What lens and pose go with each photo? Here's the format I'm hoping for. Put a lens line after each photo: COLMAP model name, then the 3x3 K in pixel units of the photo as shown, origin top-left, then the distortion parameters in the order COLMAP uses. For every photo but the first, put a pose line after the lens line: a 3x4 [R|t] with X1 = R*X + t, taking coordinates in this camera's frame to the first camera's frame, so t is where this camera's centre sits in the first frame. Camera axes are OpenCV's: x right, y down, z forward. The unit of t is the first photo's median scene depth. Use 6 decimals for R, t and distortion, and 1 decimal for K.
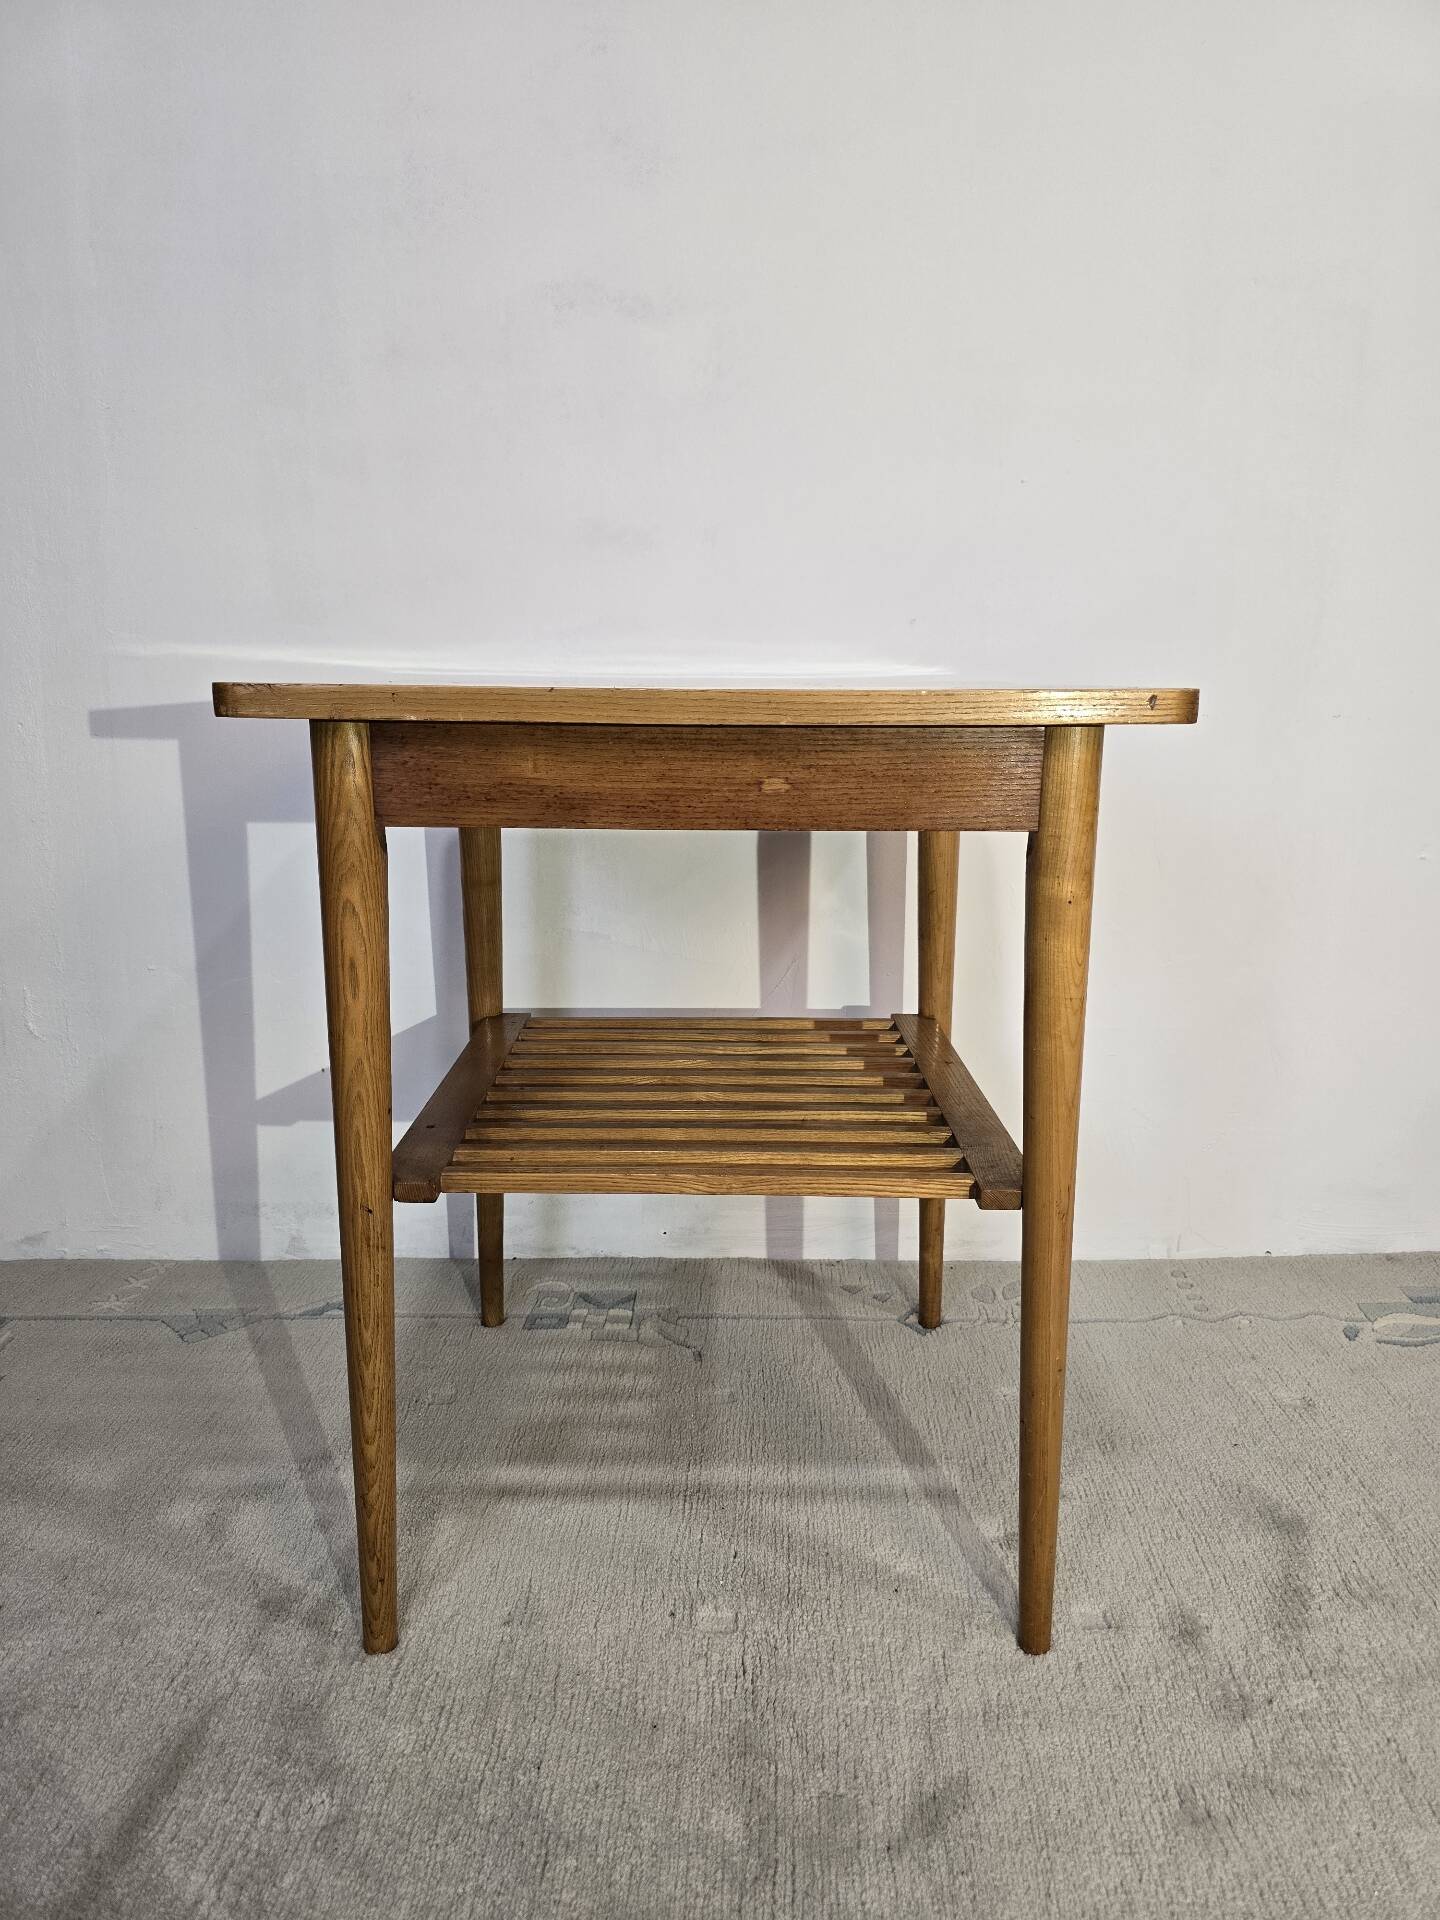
lens RADIAL K [[1309.0, 0, 724.7], [0, 1309.0, 954.3], [0, 0, 1]] dist [0.046737, -0.046349]
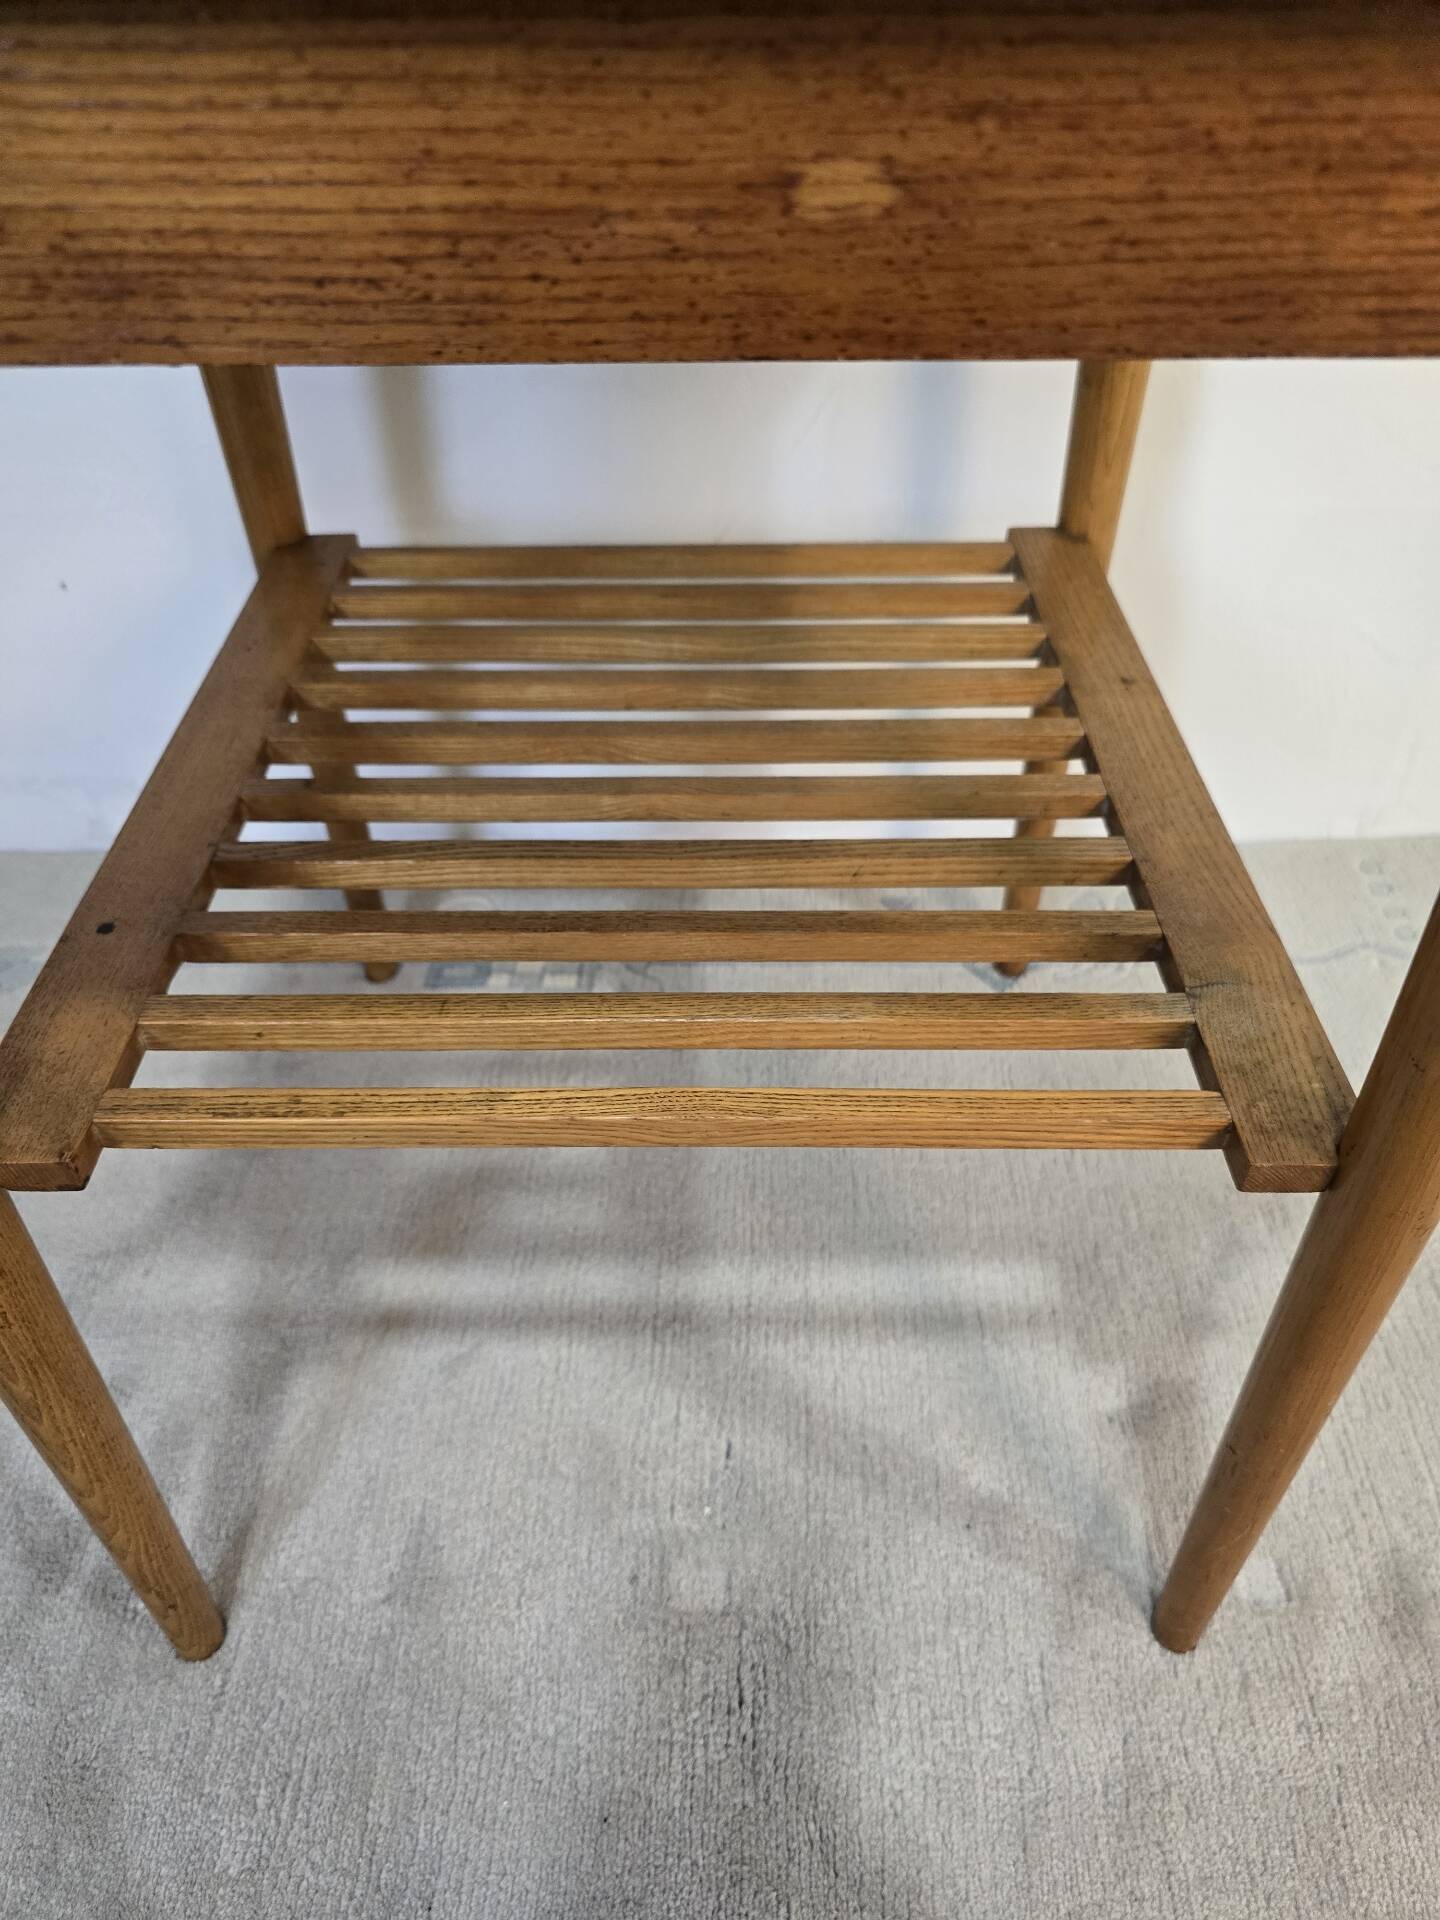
lens RADIAL K [[1334.0, 0, 713.8], [0, 1334.0, 964.4], [0, 0, 1]] dist [0.027037, -0.039035]
pose [[0.999897, -0.008051, -0.011876, 0.012327], [0.012926, 0.864670, 0.502173, -0.116848], [0.006226, -0.502275, 0.864686, 0.608297]]
